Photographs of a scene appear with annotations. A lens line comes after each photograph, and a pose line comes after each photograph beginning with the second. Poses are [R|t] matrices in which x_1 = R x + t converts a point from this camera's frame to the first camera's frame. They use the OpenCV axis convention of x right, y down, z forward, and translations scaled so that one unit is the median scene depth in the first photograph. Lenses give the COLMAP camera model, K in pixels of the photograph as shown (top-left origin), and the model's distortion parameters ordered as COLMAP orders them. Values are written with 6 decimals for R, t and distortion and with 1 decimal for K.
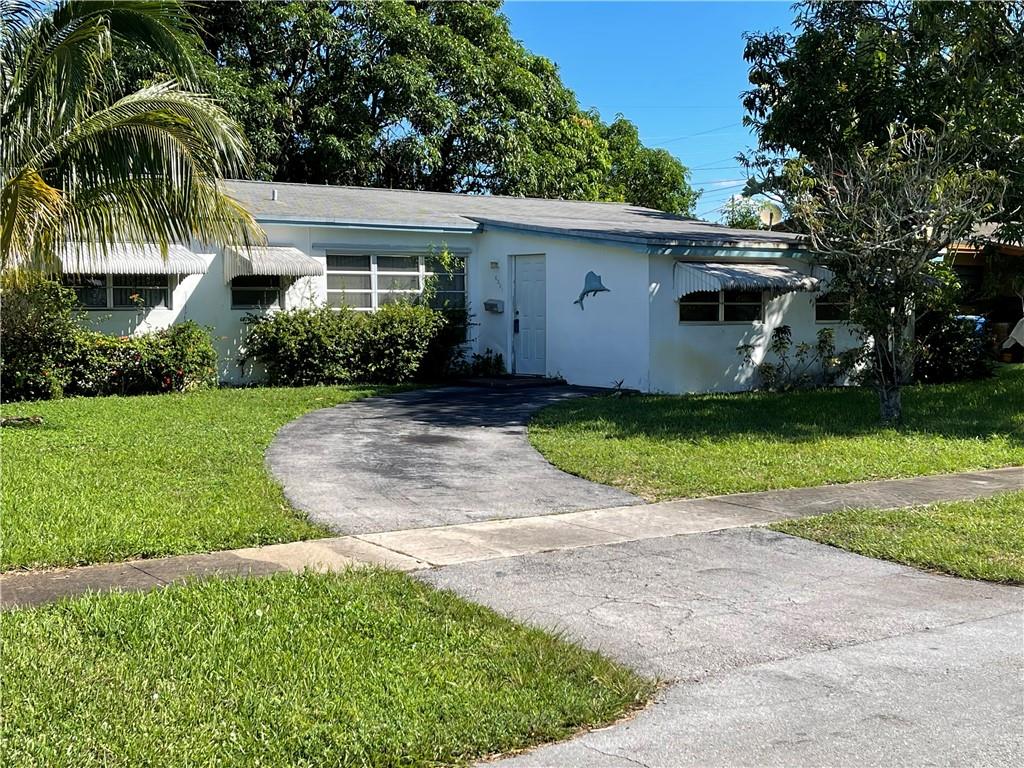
lens RADIAL K [[1459.7, 0, 515.2], [0, 1459.7, 389.7], [0, 0, 1]] dist [0.062813, 0.000000]
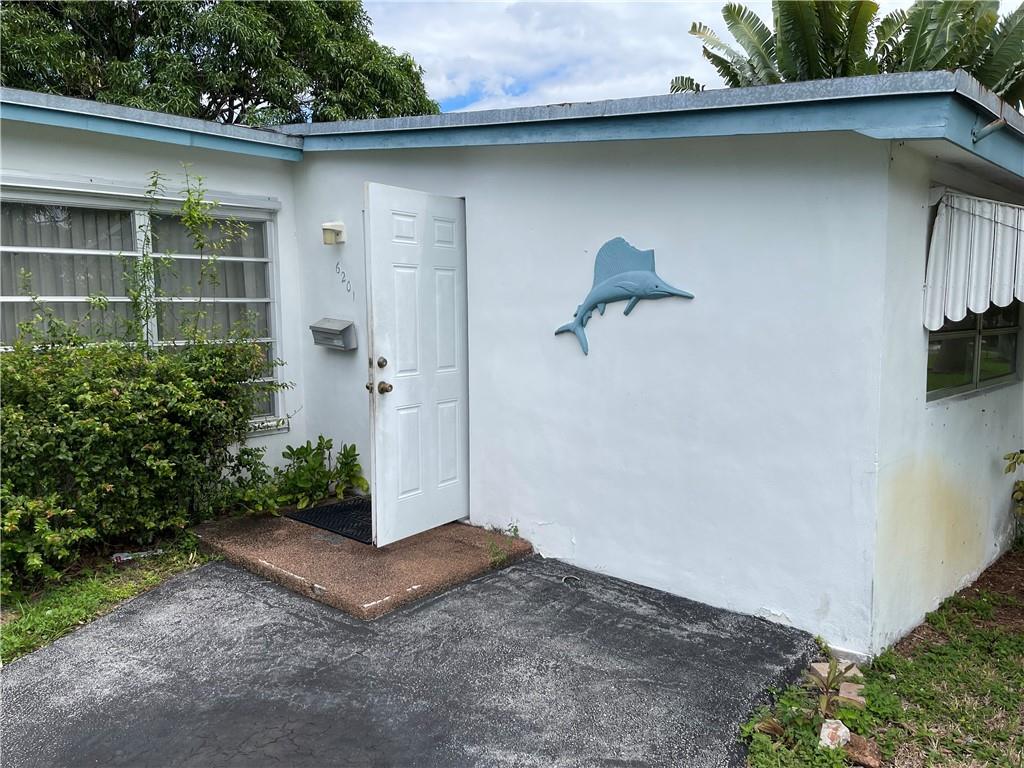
lens RADIAL K [[785.4, 0, 511.9], [0, 785.4, 387.5], [0, 0, 1]] dist [0.061579, -0.014222]
pose [[0.986252, -0.013842, 0.164666, -0.001848], [0.008204, 0.999358, 0.034874, -0.050150], [-0.165043, -0.033043, 0.985733, 0.771488]]
